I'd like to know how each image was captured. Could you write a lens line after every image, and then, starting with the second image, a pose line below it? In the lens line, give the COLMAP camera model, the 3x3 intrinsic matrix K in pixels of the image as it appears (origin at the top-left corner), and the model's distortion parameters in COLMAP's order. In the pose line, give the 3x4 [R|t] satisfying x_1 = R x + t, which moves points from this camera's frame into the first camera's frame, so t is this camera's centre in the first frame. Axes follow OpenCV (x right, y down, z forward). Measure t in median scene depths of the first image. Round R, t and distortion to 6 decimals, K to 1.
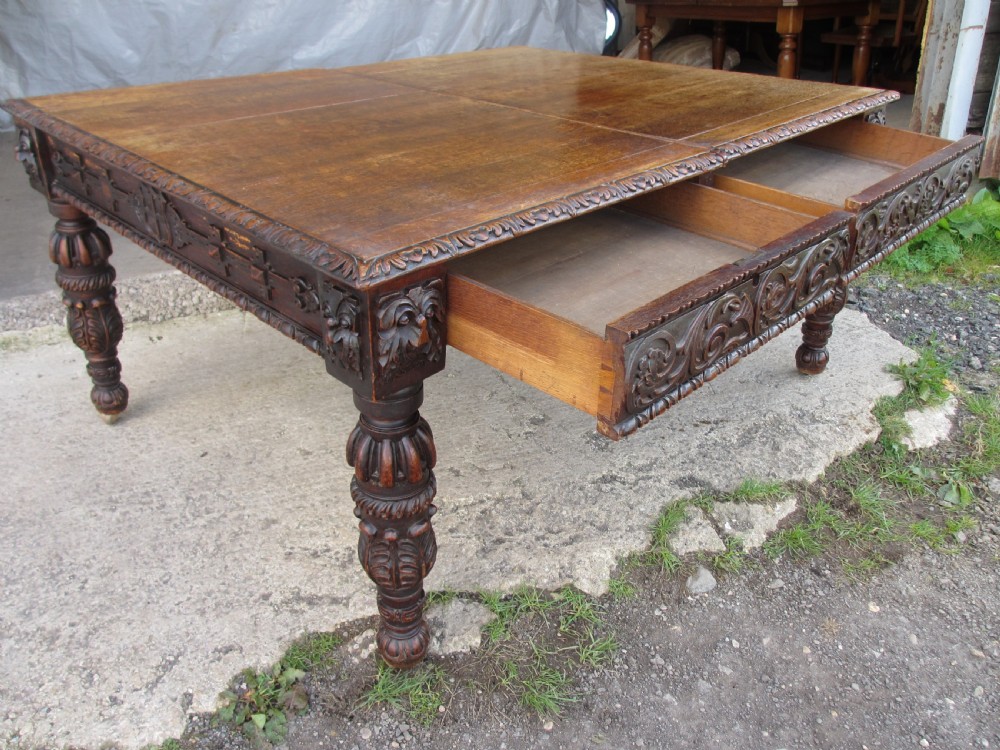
lens RADIAL K [[830.0, 0, 499.9], [0, 830.0, 382.2], [0, 0, 1]] dist [-0.048265, 0.008771]
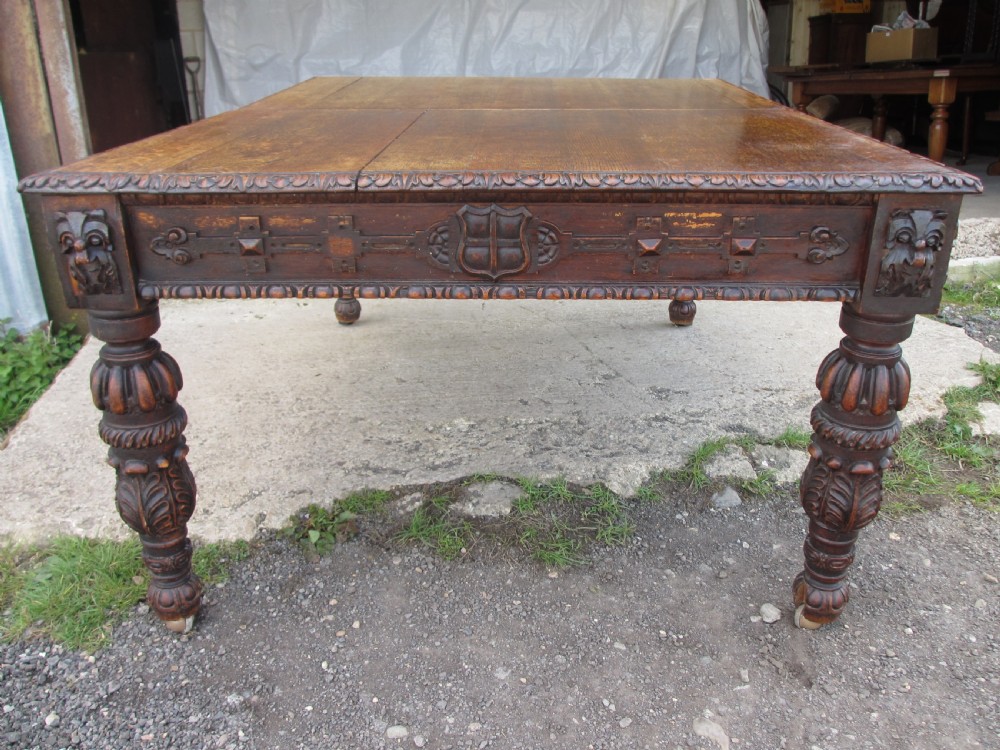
lens RADIAL K [[830.0, 0, 497.3], [0, 830.0, 376.3], [0, 0, 1]] dist [-0.048265, 0.008771]
pose [[0.974940, 0.074232, -0.209720, 0.157022], [-0.100307, 0.988106, -0.116557, 0.225128], [0.198573, 0.134673, 0.970789, -0.115166]]
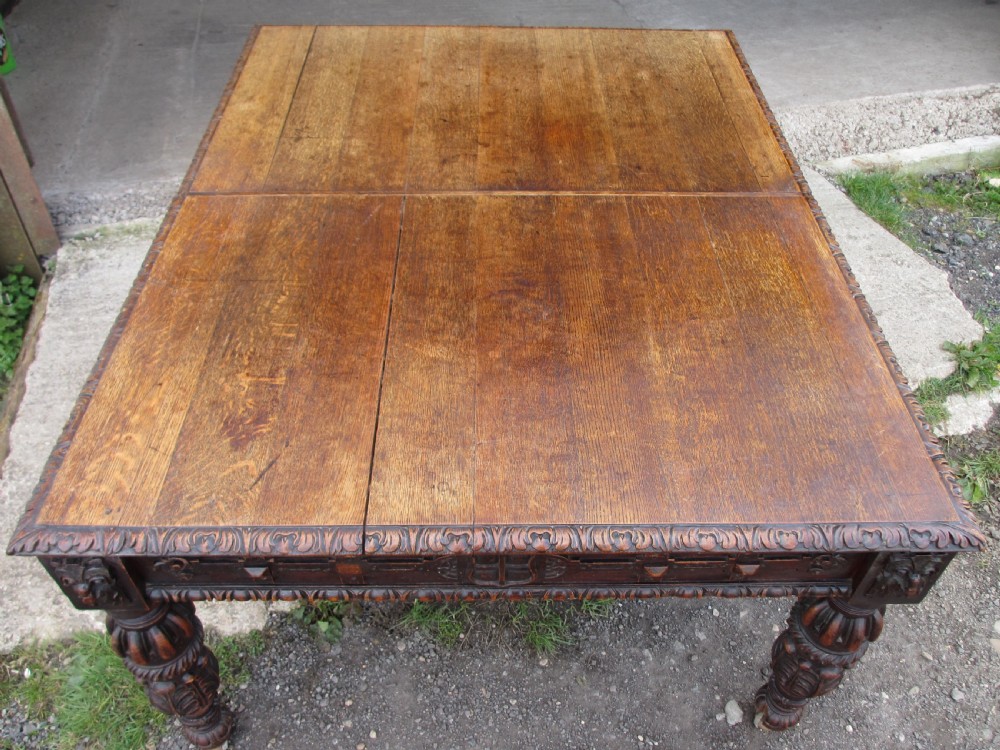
lens RADIAL K [[830.0, 0, 498.9], [0, 830.0, 381.4], [0, 0, 1]] dist [-0.048265, 0.008771]
pose [[0.985060, 0.119204, -0.124289, 0.075598], [-0.086249, 0.966167, 0.243070, -0.229724], [0.149059, -0.228719, 0.962013, -0.094230]]
